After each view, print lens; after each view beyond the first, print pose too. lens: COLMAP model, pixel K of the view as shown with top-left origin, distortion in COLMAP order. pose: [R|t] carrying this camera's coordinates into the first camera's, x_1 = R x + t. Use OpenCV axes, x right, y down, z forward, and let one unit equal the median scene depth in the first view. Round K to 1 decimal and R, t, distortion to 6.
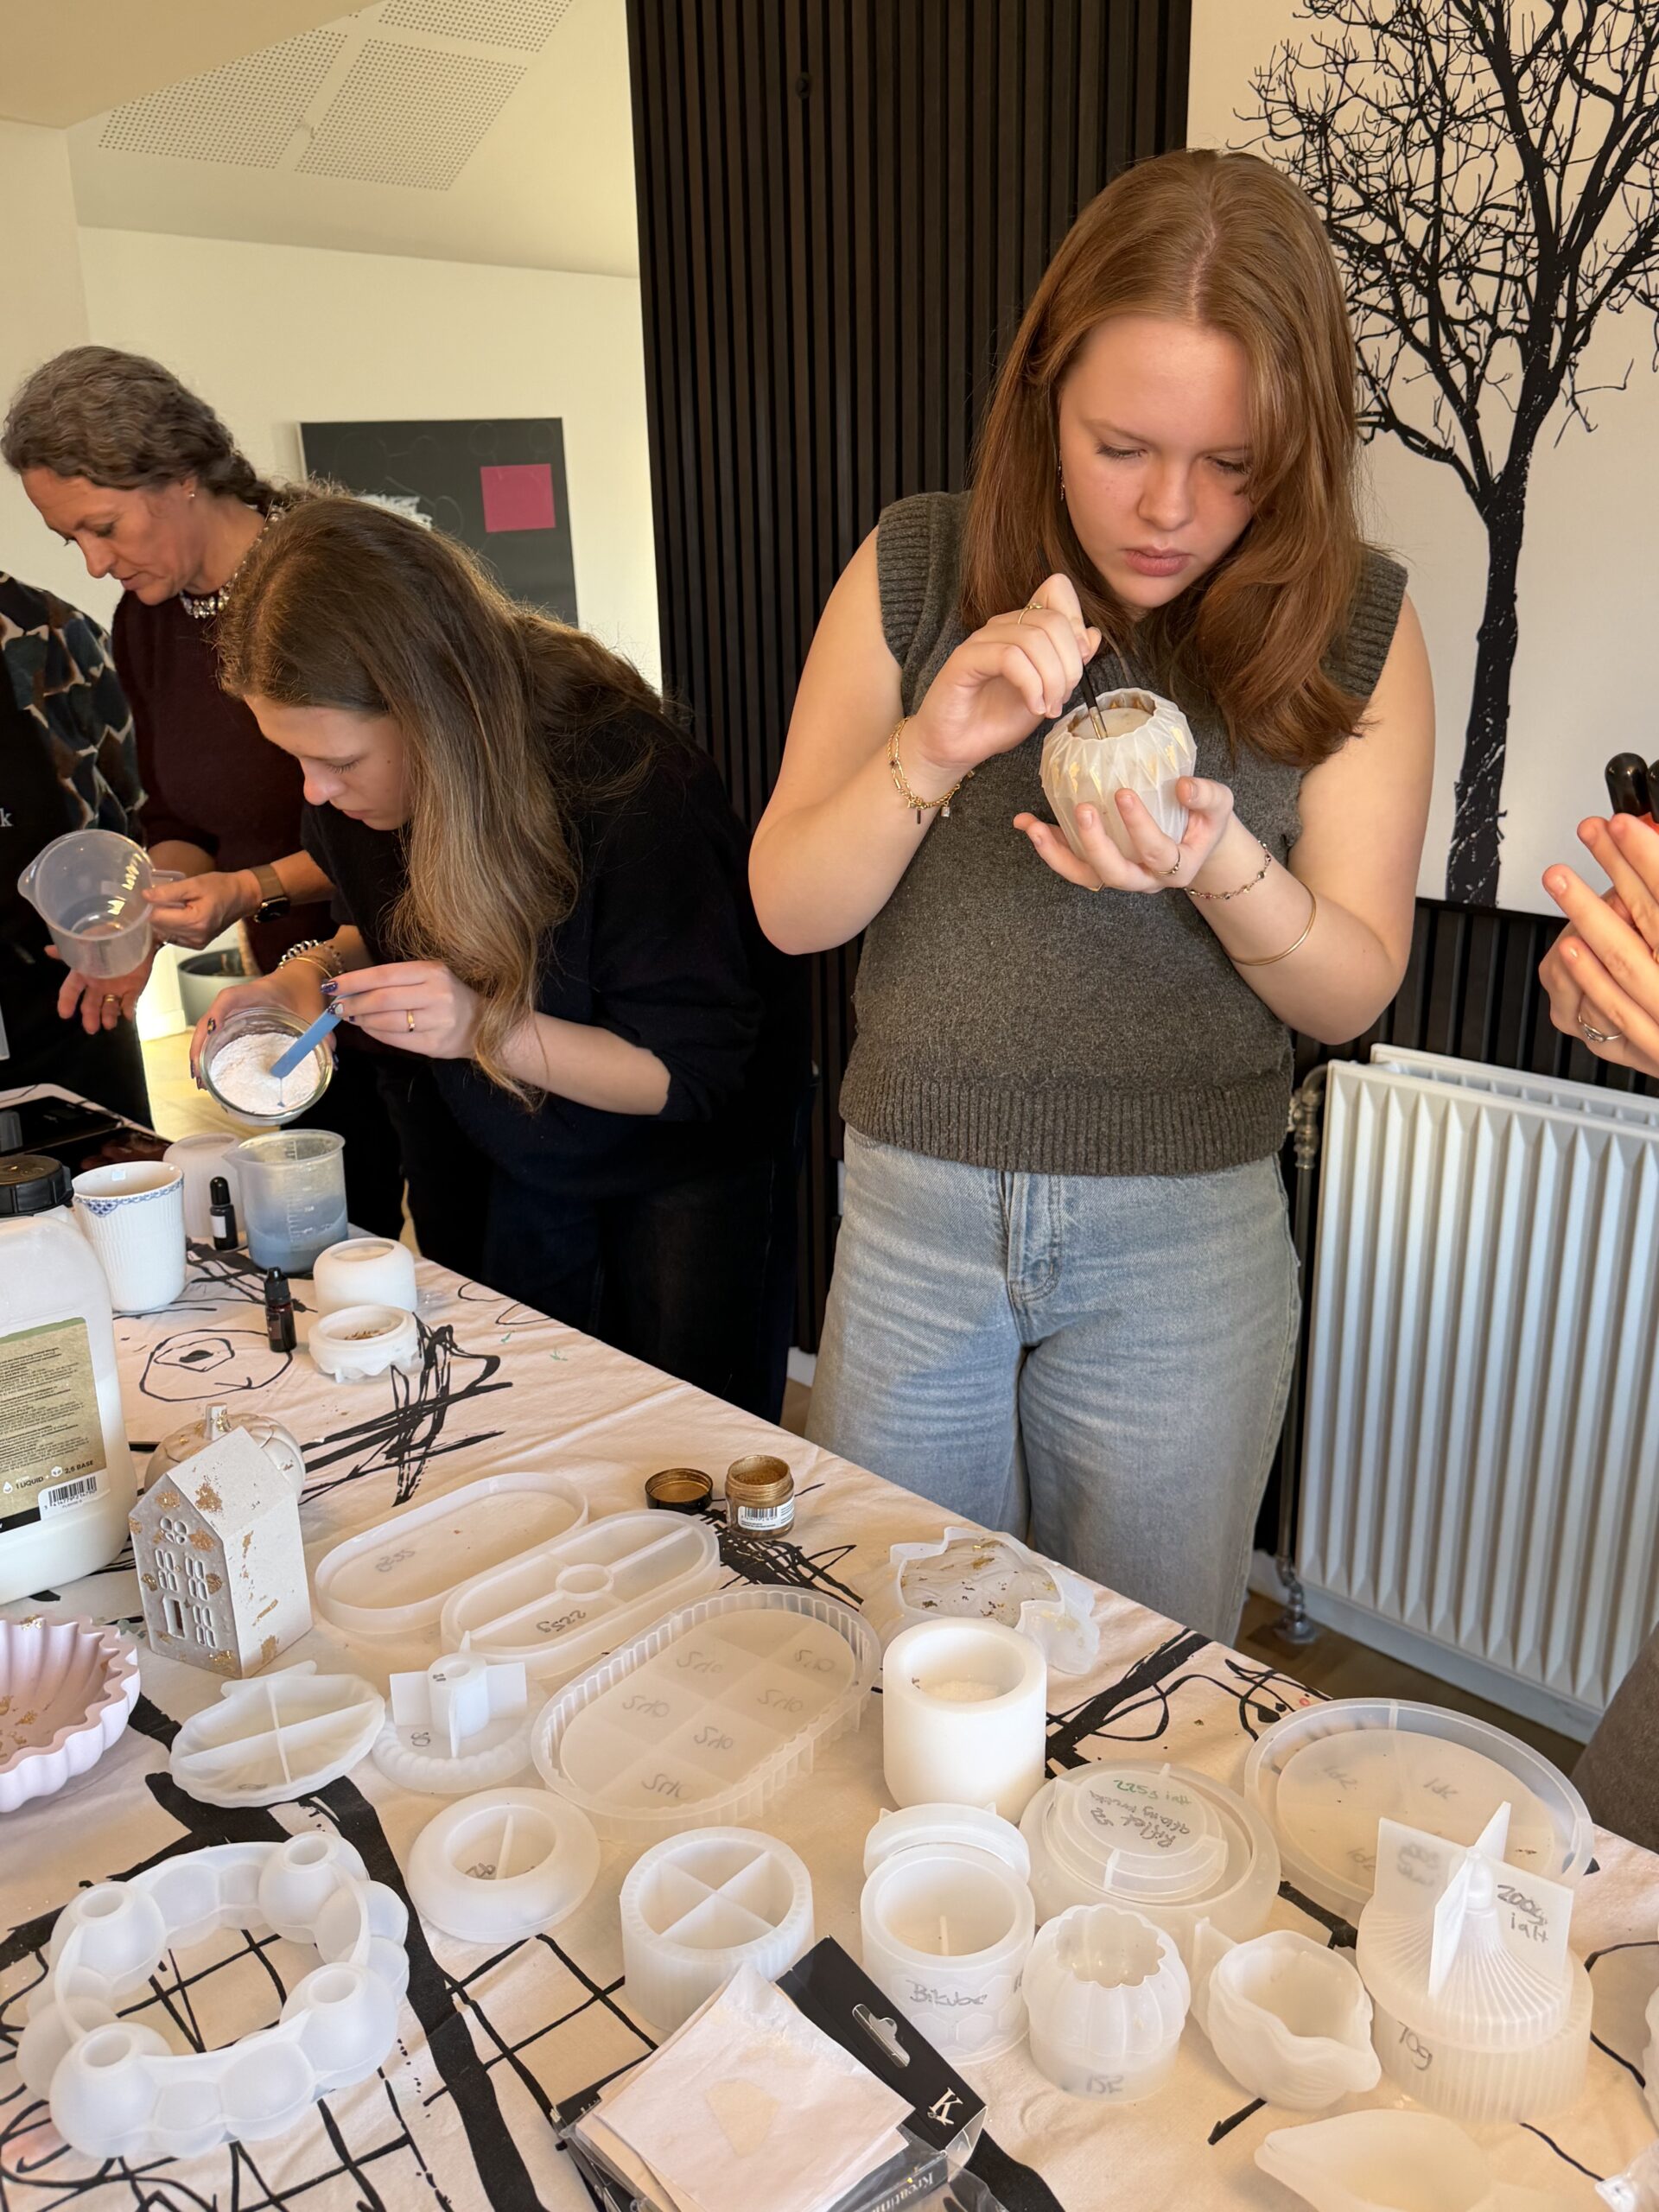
lens RADIAL K [[1809.0, 0, 831.5], [0, 1809.0, 1103.1], [0, 0, 1]] dist [-0.000336, -0.005431]
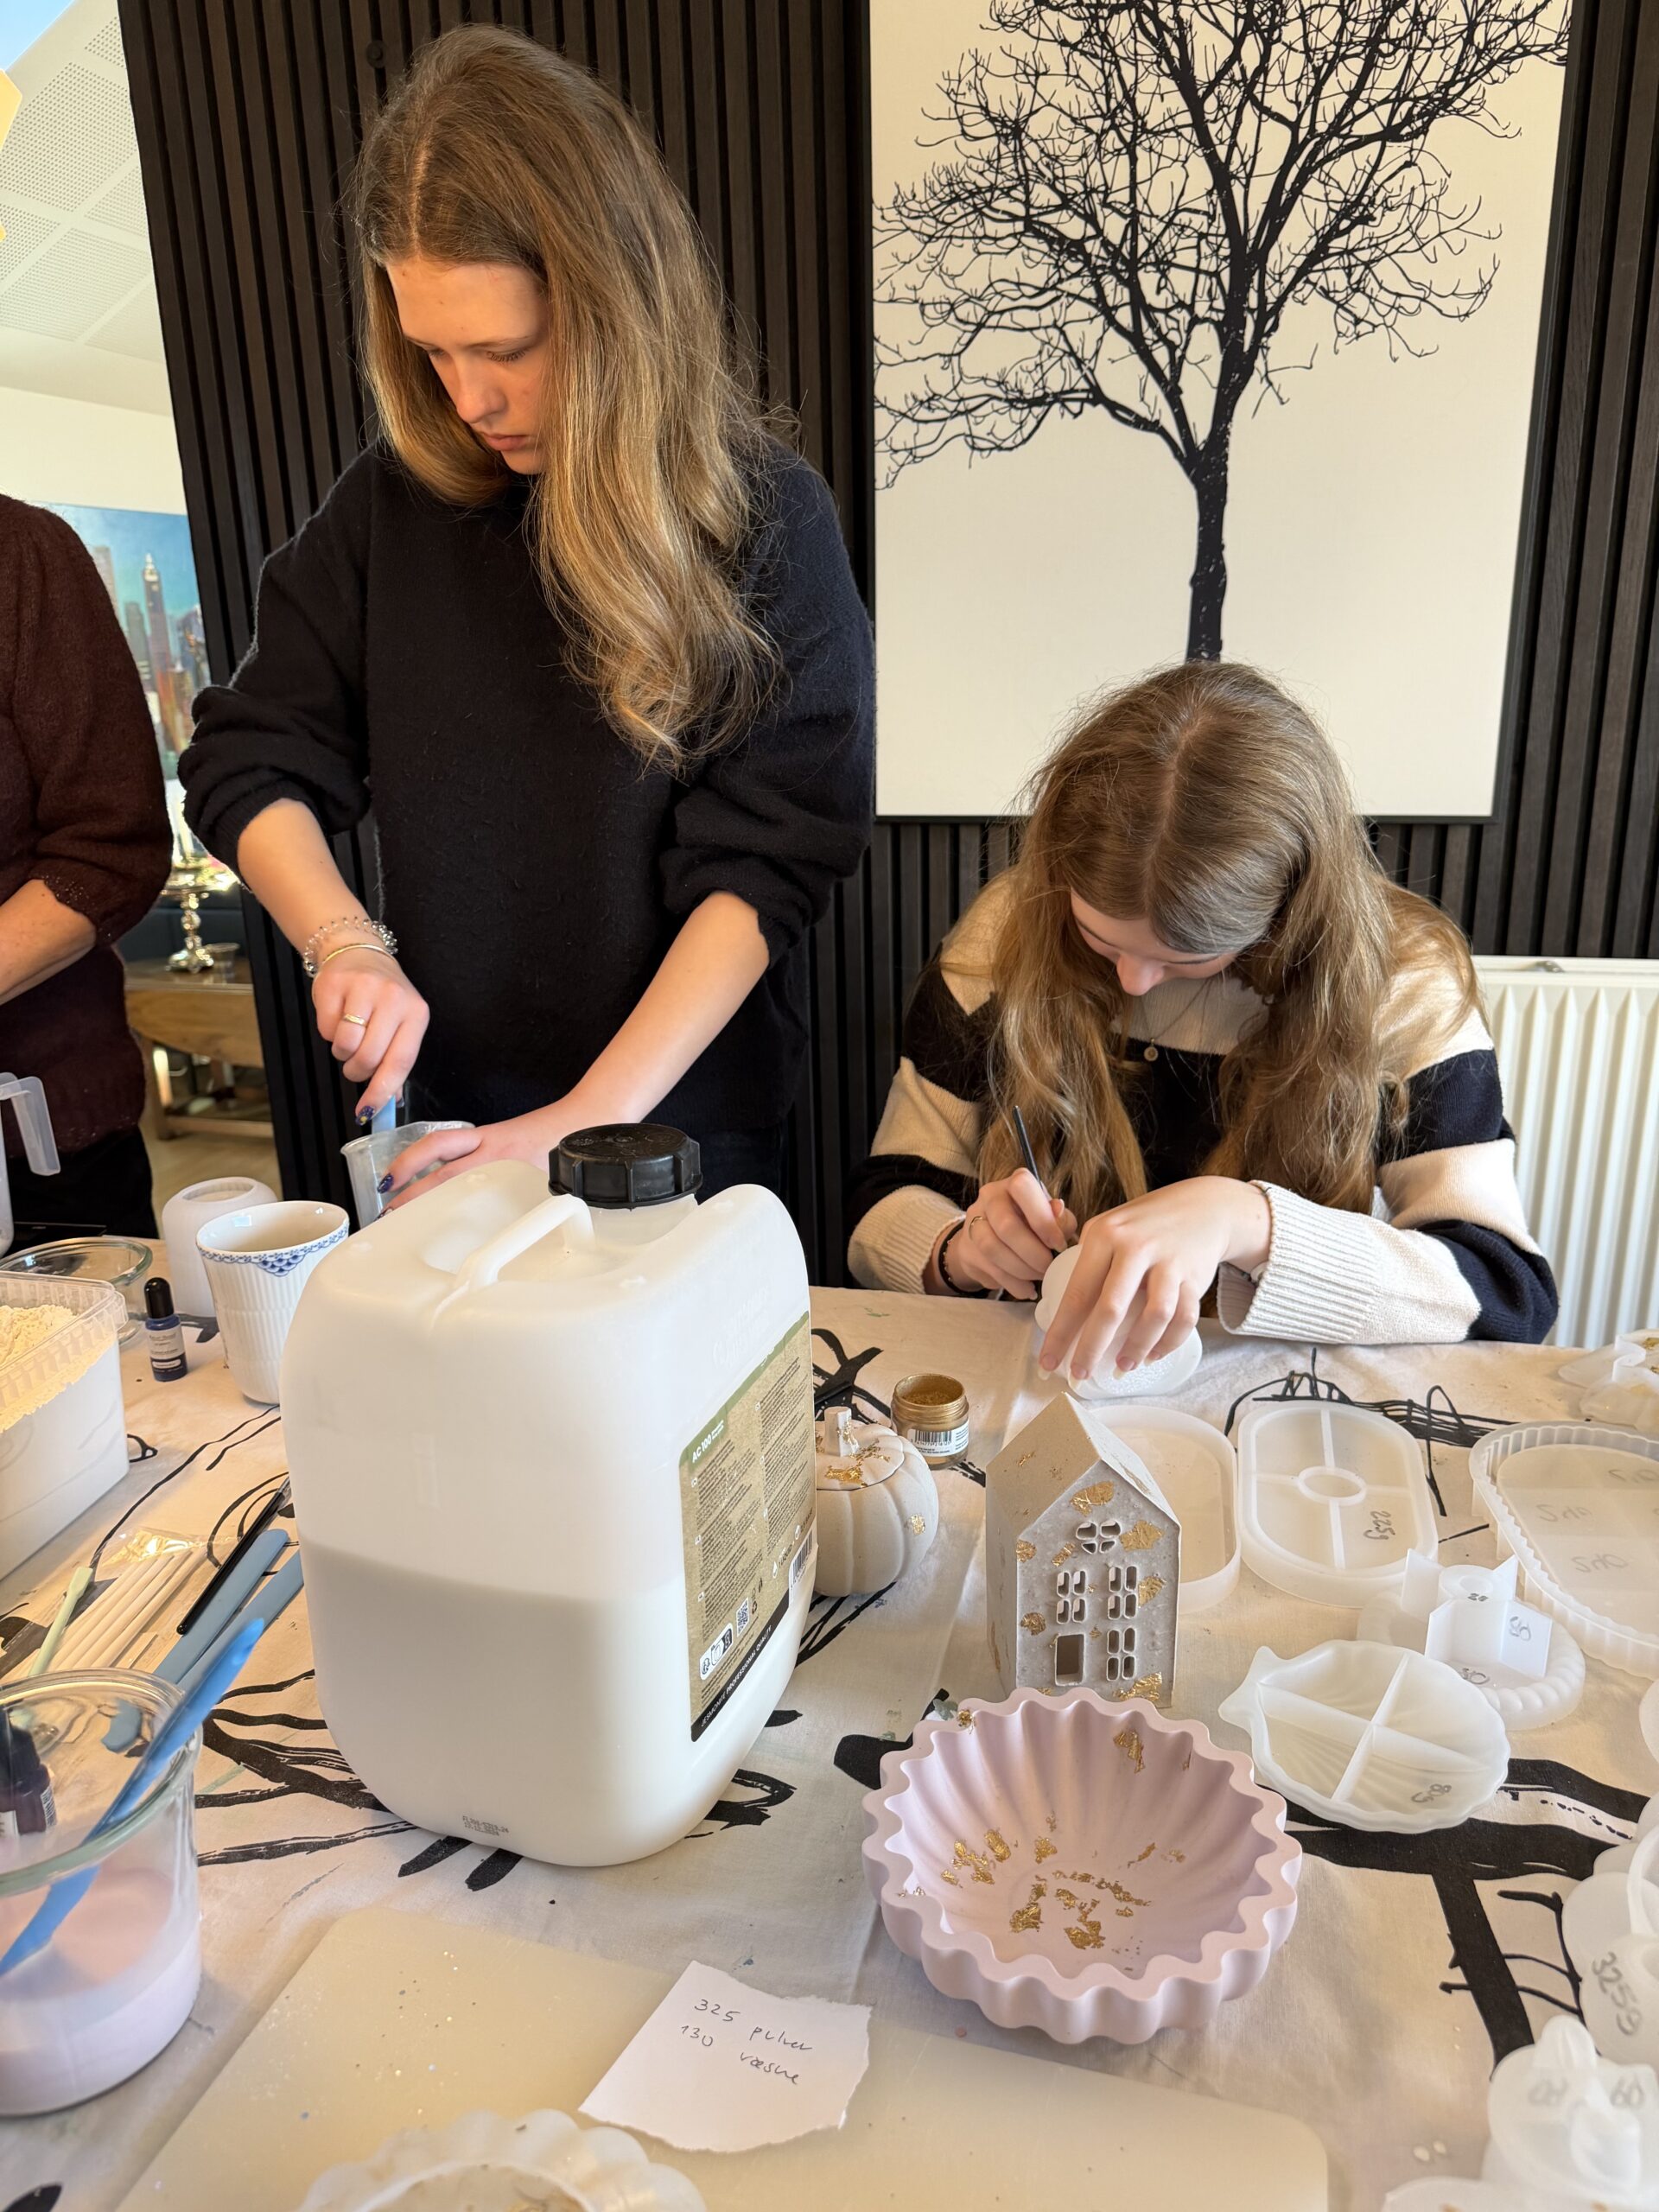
lens RADIAL K [[1553.3, 0, 828.6], [0, 1553.3, 1108.4], [0, 0, 1]] dist [-0.010667, -0.003600]
pose [[0.856023, -0.160086, 0.491525, -0.414959], [0.168503, 0.985319, 0.027451, 0.012528], [-0.488704, 0.059325, 0.870430, 0.269111]]
